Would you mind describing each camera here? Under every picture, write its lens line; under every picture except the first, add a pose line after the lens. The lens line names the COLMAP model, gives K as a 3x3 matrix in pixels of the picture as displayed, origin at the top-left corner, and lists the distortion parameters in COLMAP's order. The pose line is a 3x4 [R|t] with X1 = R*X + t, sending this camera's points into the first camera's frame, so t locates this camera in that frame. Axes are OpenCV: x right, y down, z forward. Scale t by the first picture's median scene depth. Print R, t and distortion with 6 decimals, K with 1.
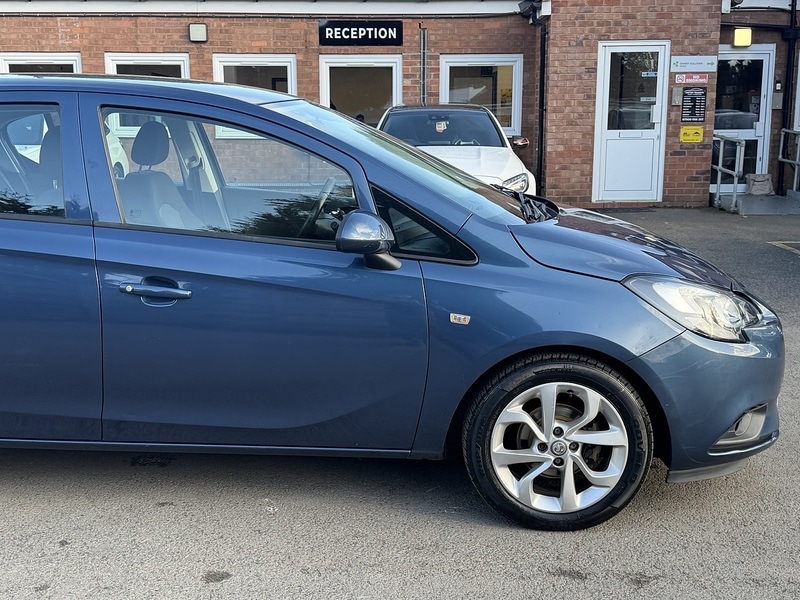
lens RADIAL K [[853.8, 0, 361.0], [0, 853.8, 293.7], [0, 0, 1]] dist [0.069014, 0.000000]
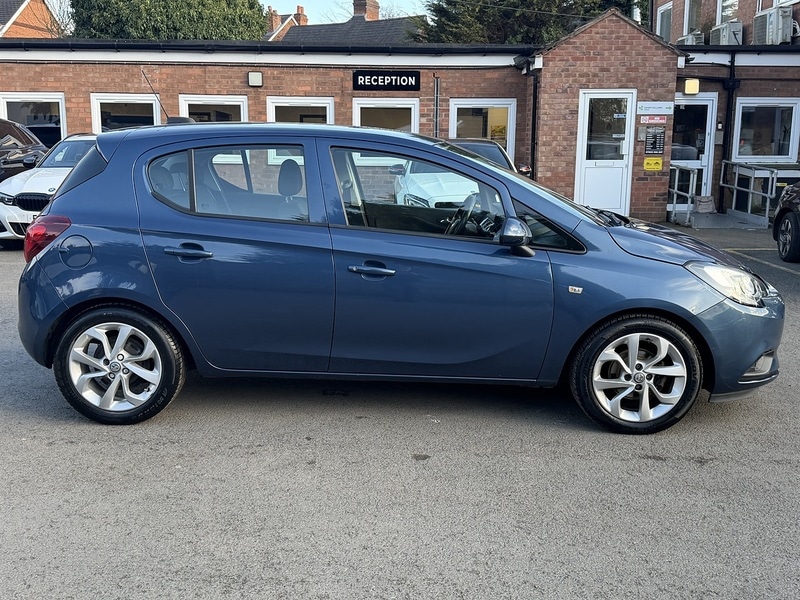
lens RADIAL K [[706.8, 0, 377.7], [0, 706.8, 294.1], [0, 0, 1]] dist [0.099427, -0.091605]
pose [[0.999821, 0.003845, 0.018535, -0.214645], [-0.003856, 0.999992, 0.000577, 0.032075], [-0.018533, -0.000648, 0.999828, -0.199248]]
